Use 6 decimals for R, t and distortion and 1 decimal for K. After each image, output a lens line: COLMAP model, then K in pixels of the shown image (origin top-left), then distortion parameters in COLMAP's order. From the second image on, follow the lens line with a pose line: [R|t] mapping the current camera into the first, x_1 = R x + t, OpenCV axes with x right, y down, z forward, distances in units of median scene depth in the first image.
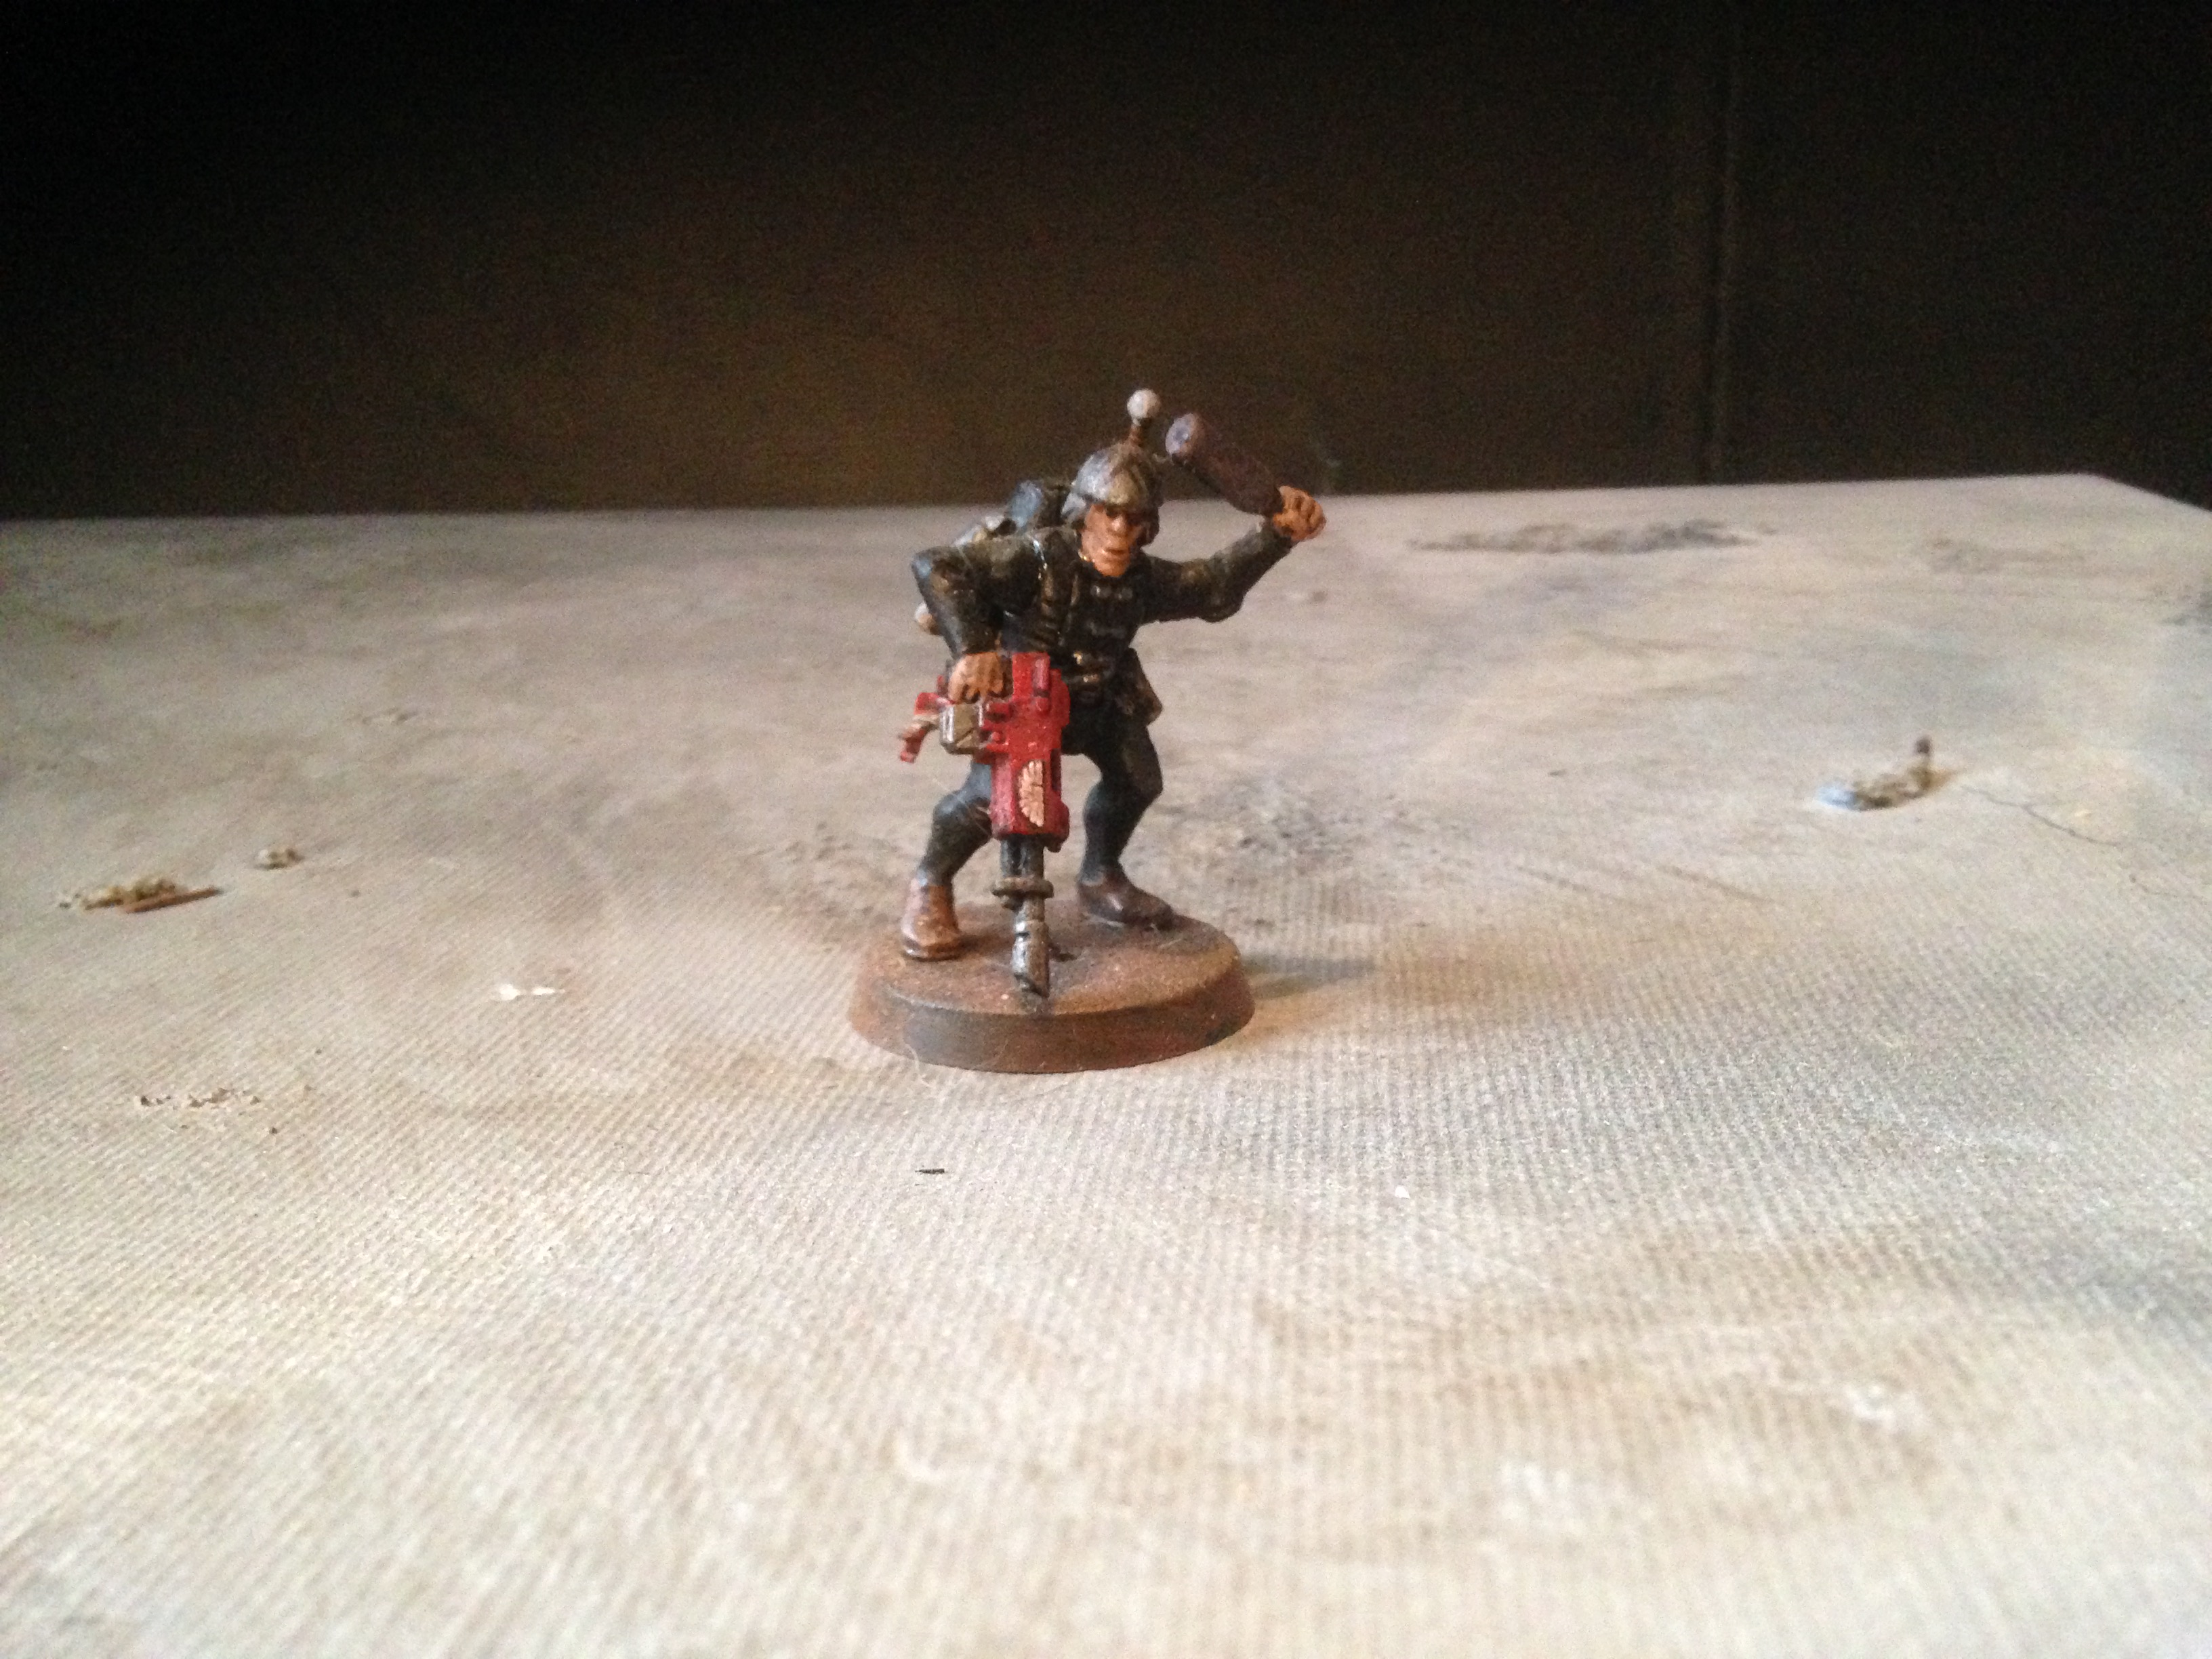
lens RADIAL K [[2132.7, 0, 1106.0], [0, 2132.7, 829.5], [0, 0, 1]] dist [0.163186, -0.351388]
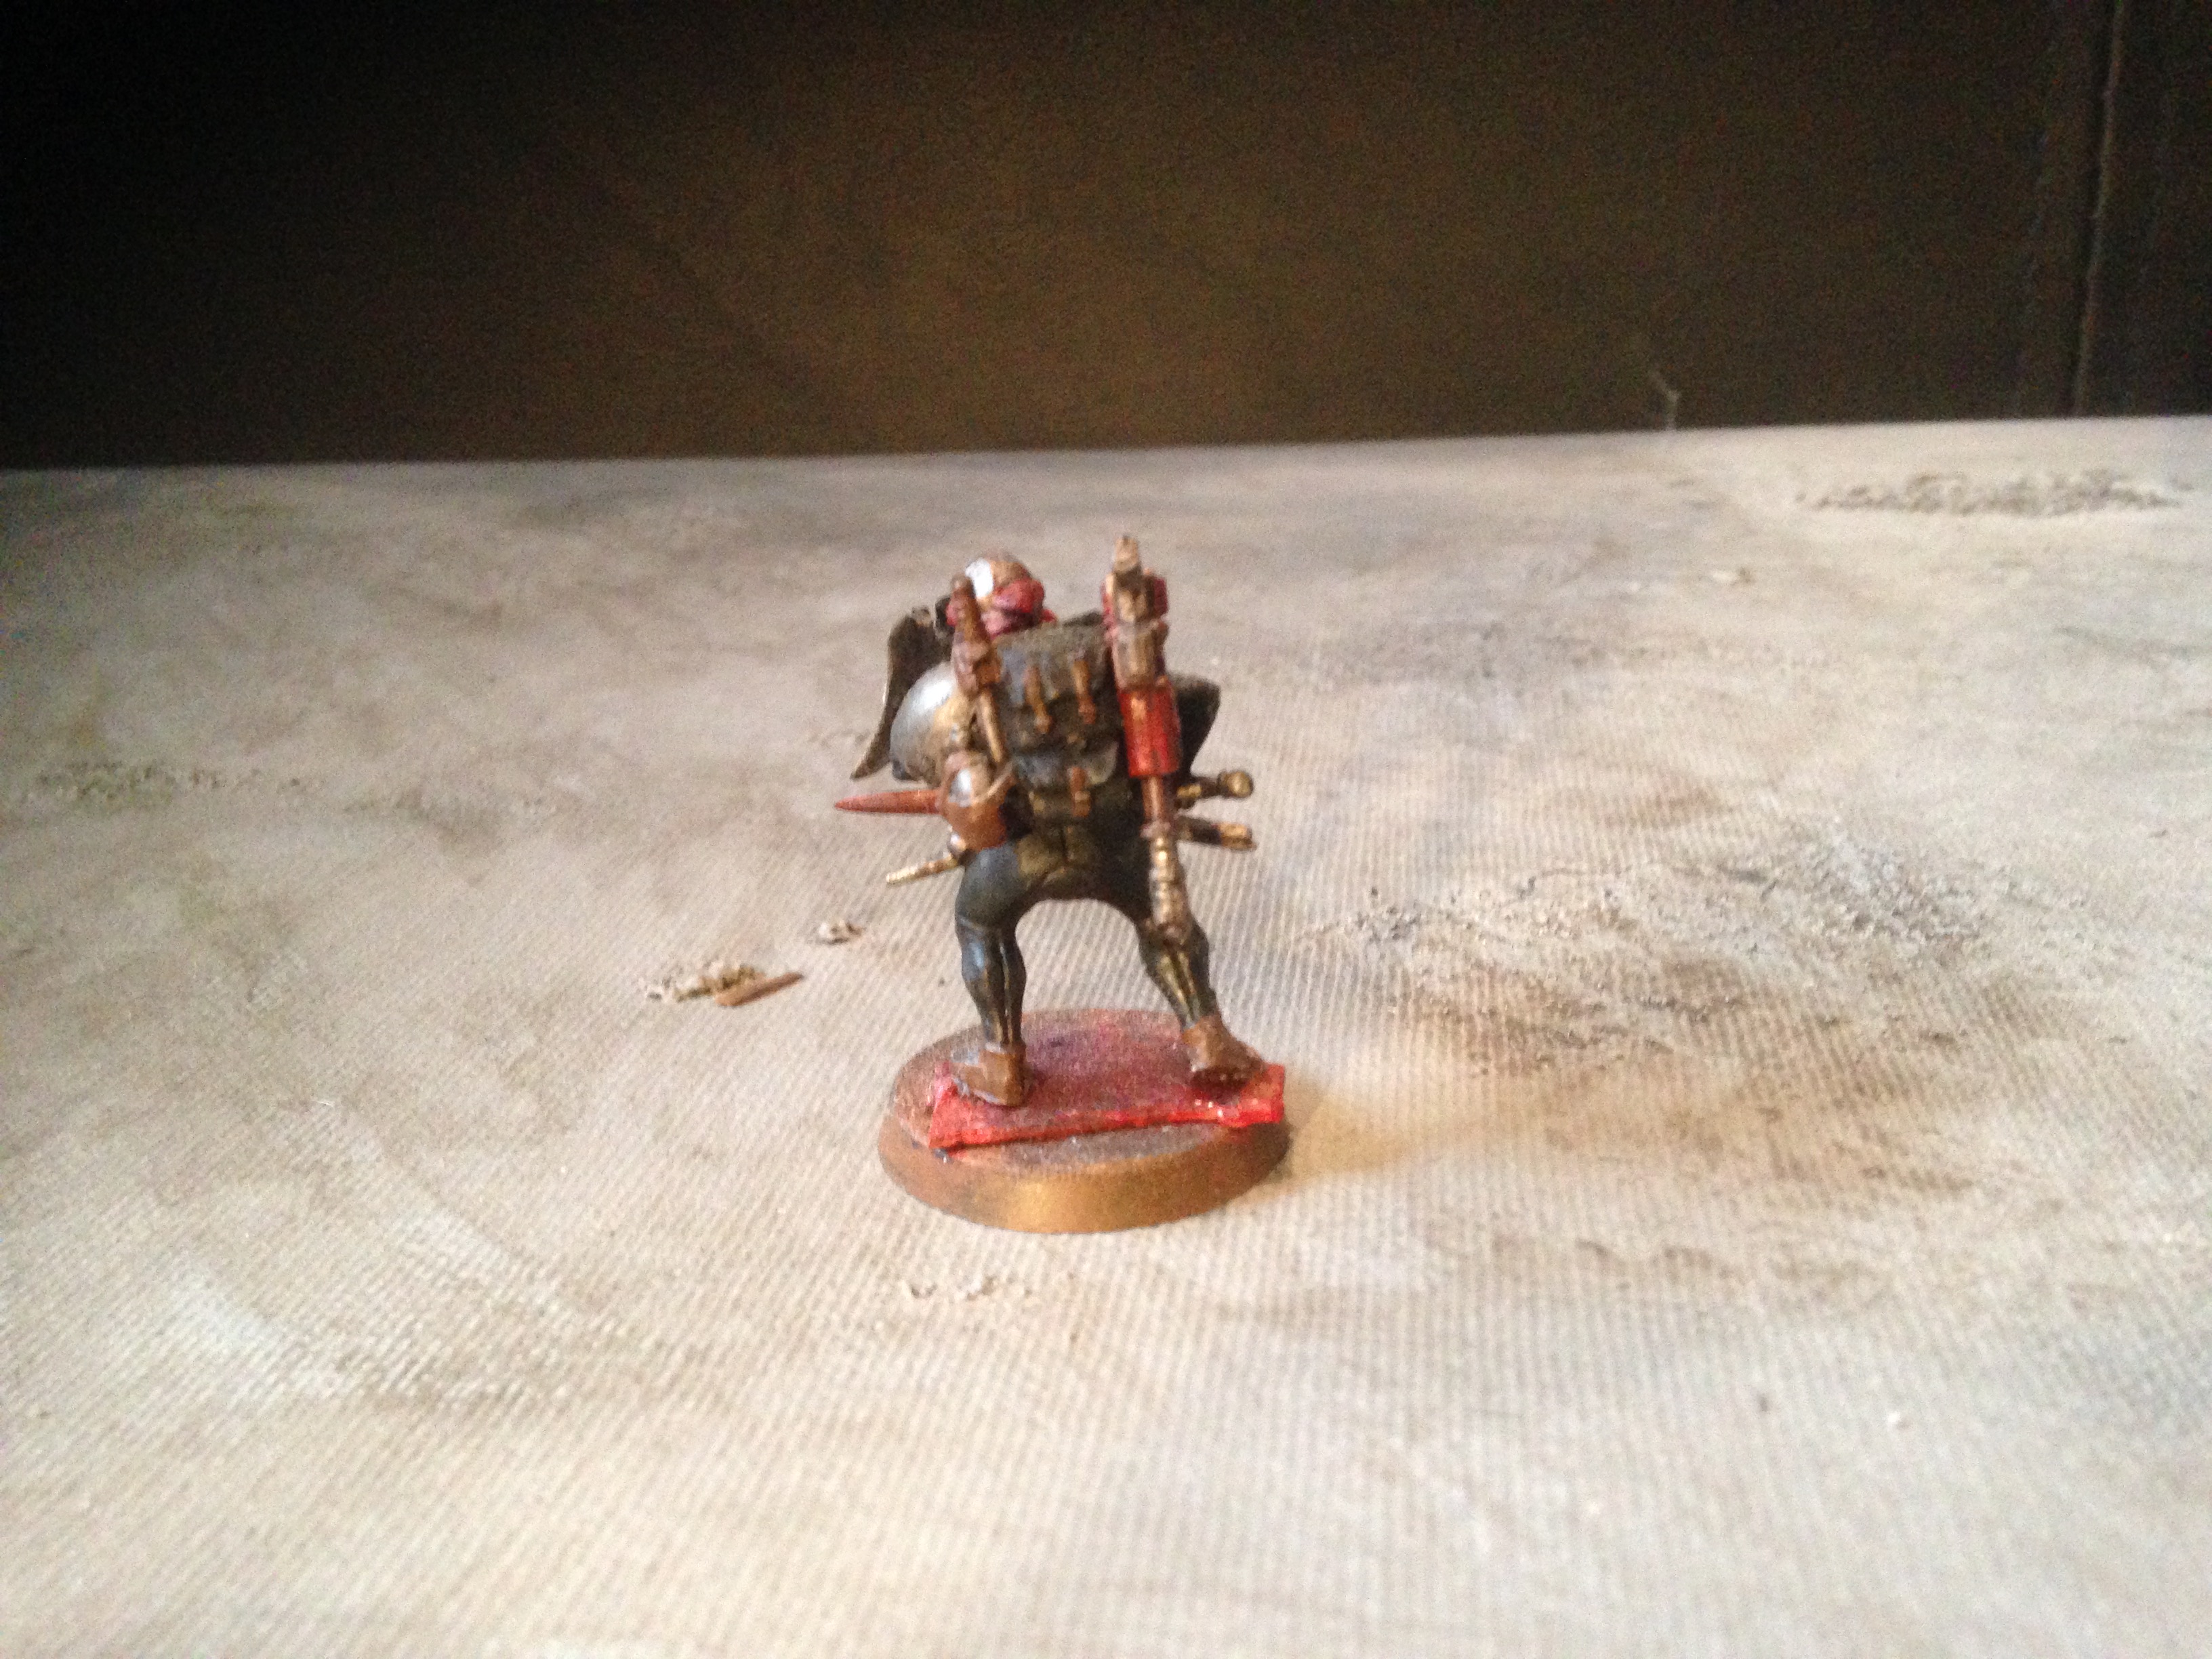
lens RADIAL K [[2106.7, 0, 1101.2], [0, 2106.7, 866.7], [0, 0, 1]] dist [0.127294, -0.284747]
pose [[0.999299, -0.000937, -0.037421, -0.338878], [0.004518, 0.995396, 0.095745, -0.160840], [0.037159, -0.095847, 0.994702, 0.081840]]
